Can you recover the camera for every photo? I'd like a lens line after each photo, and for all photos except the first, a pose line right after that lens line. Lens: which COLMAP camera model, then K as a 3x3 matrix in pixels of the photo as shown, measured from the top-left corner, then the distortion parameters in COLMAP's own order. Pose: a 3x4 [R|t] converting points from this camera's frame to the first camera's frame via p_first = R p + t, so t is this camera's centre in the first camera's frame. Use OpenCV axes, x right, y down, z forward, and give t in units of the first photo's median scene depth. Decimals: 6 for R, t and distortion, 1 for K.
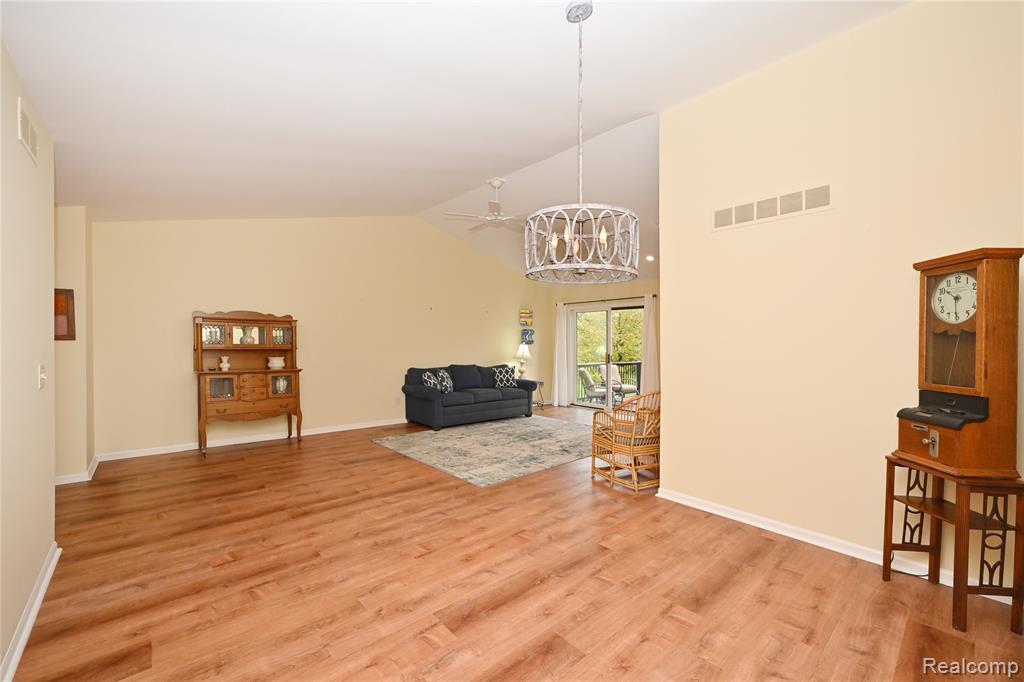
lens RADIAL K [[407.2, 0, 480.0], [0, 407.2, 354.3], [0, 0, 1]] dist [0.001100, -0.000070]
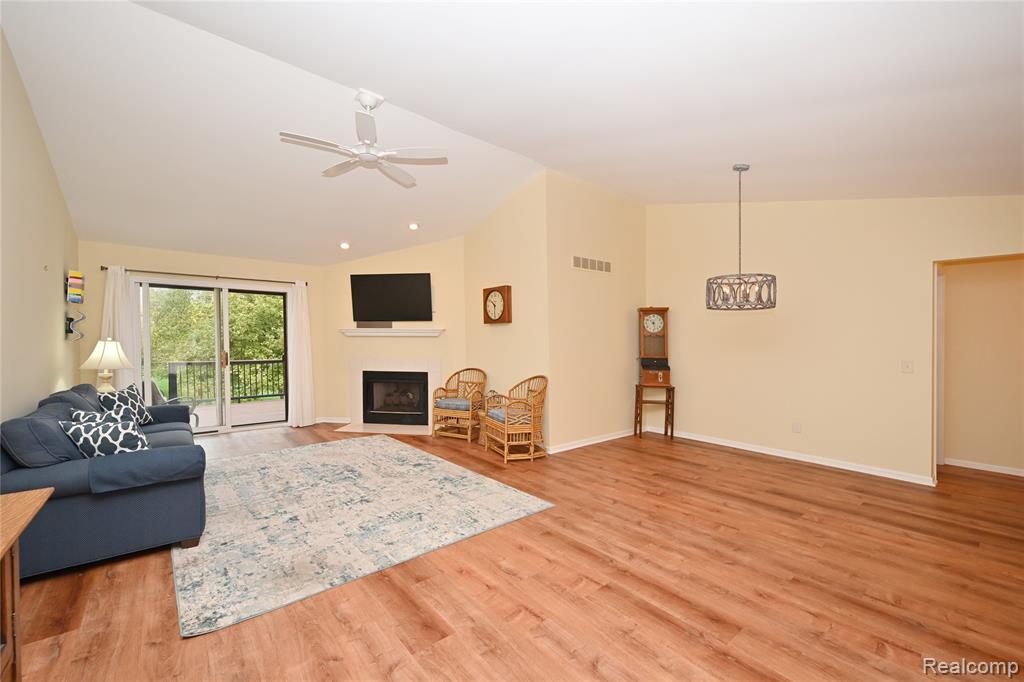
lens RADIAL K [[407.2, 0, 509.3], [0, 407.2, 340.3], [0, 0, 1]] dist [0.001100, -0.000070]
pose [[0.012028, -0.011799, 0.999858, -1.034746], [0.020803, 0.999717, 0.011547, -0.050188], [-0.999711, 0.020661, 0.012270, 1.278424]]
